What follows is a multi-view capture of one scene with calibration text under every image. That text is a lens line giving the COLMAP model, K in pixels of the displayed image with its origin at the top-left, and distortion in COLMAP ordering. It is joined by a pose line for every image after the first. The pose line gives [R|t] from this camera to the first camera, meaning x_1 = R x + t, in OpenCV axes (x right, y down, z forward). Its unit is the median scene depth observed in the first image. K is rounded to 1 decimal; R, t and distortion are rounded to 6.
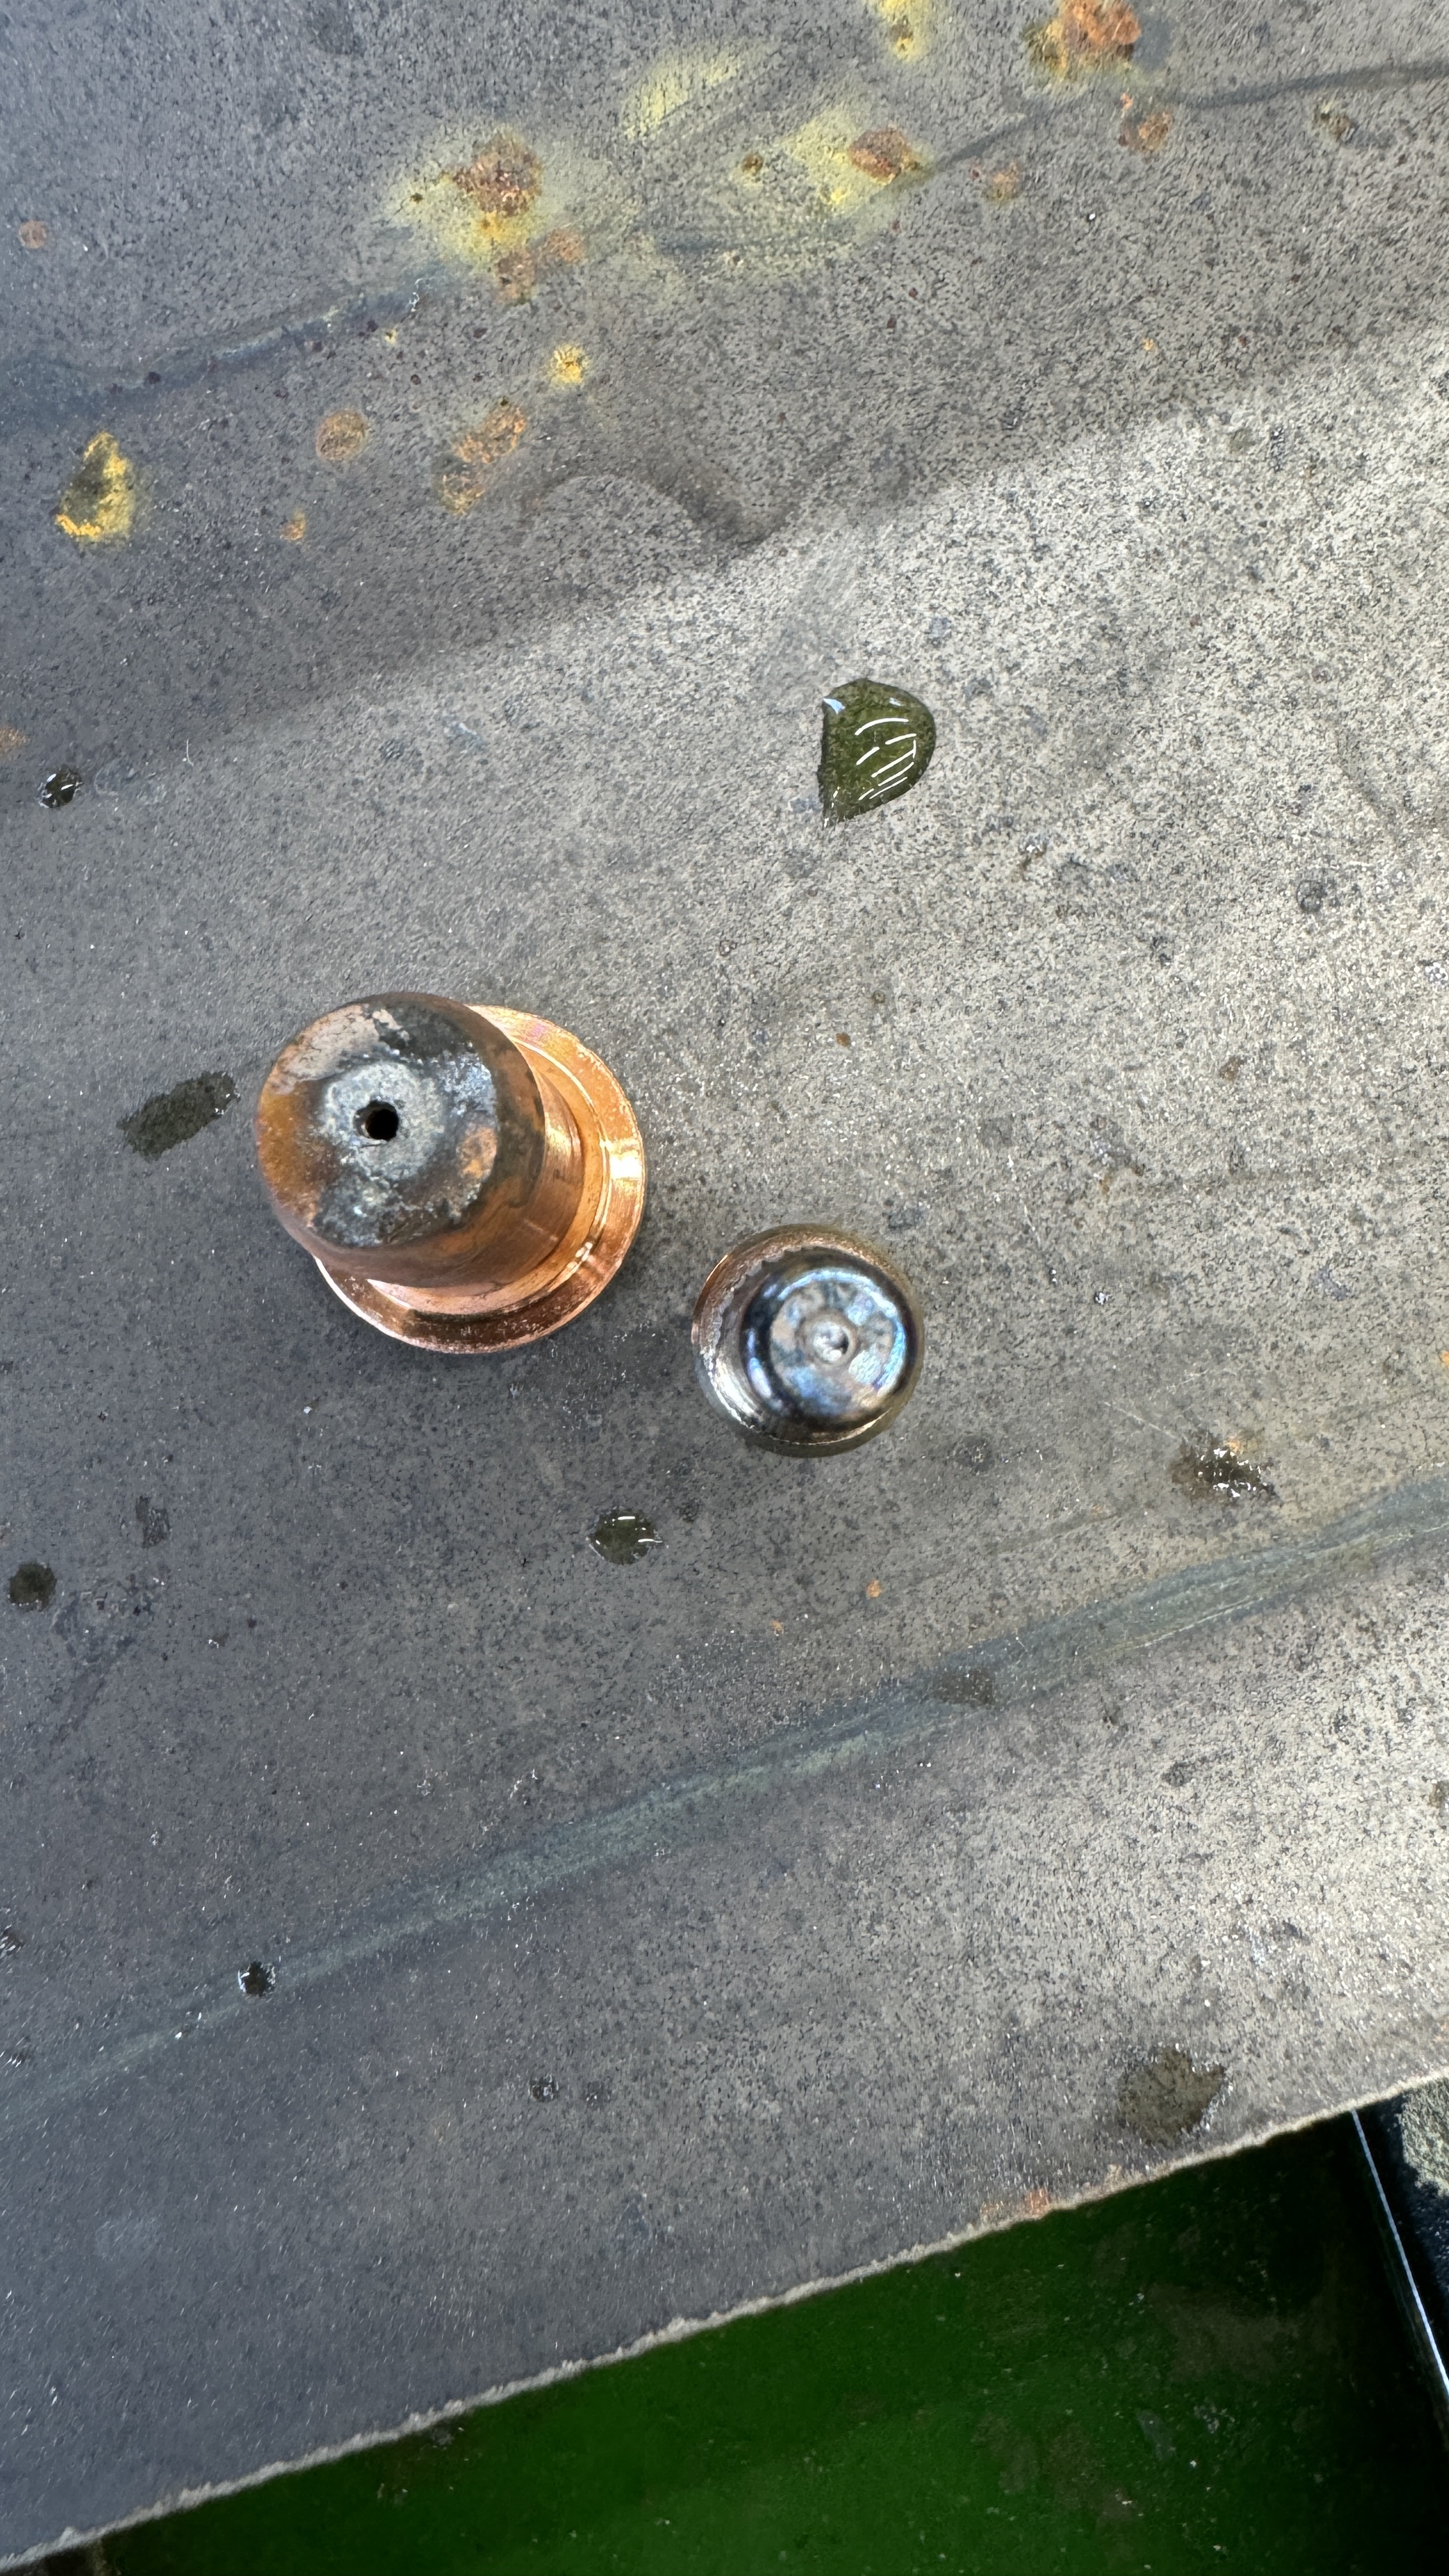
lens RADIAL K [[1807.2, 0, 724.5], [0, 1807.2, 1288.0], [0, 0, 1]] dist [0.000261, -0.002486]
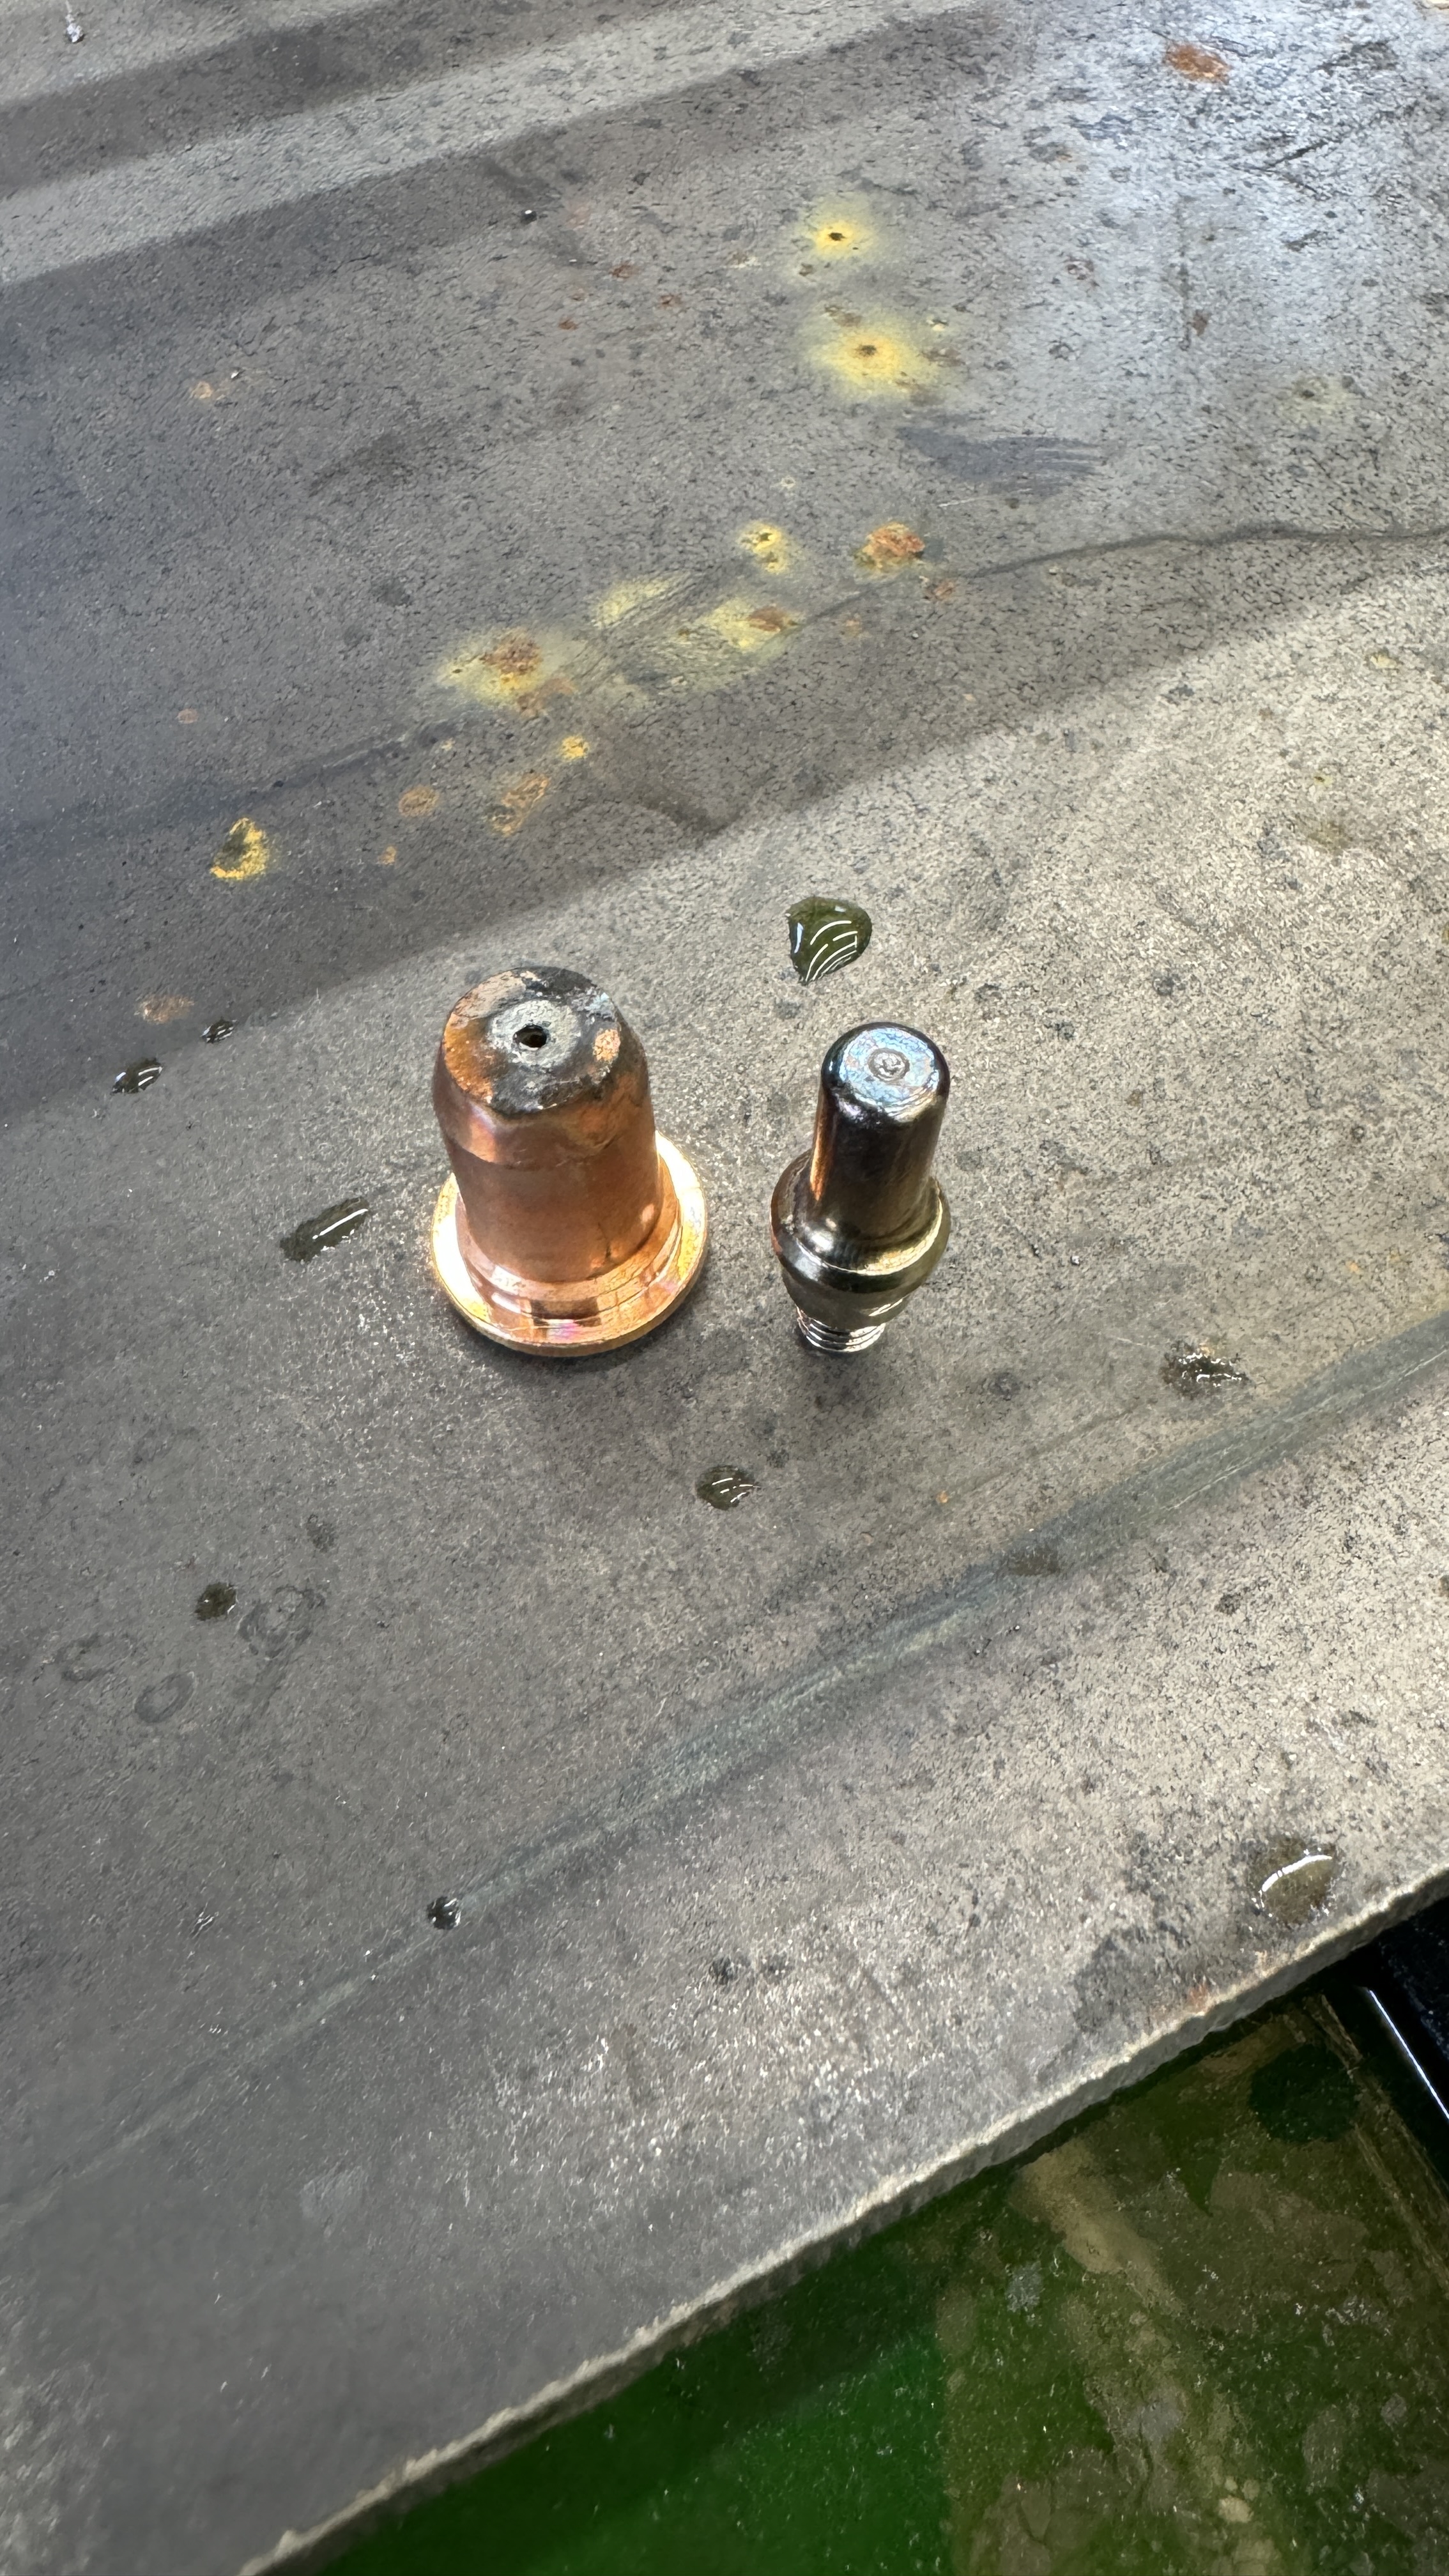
lens RADIAL K [[1829.9, 0, 753.7], [0, 1829.9, 1287.9], [0, 0, 1]] dist [0.000742, 0.000852]
pose [[0.989404, -0.114541, 0.089215, -0.129027], [0.141464, 0.898801, -0.414902, 0.514631], [-0.032664, 0.423127, 0.905481, -0.139641]]
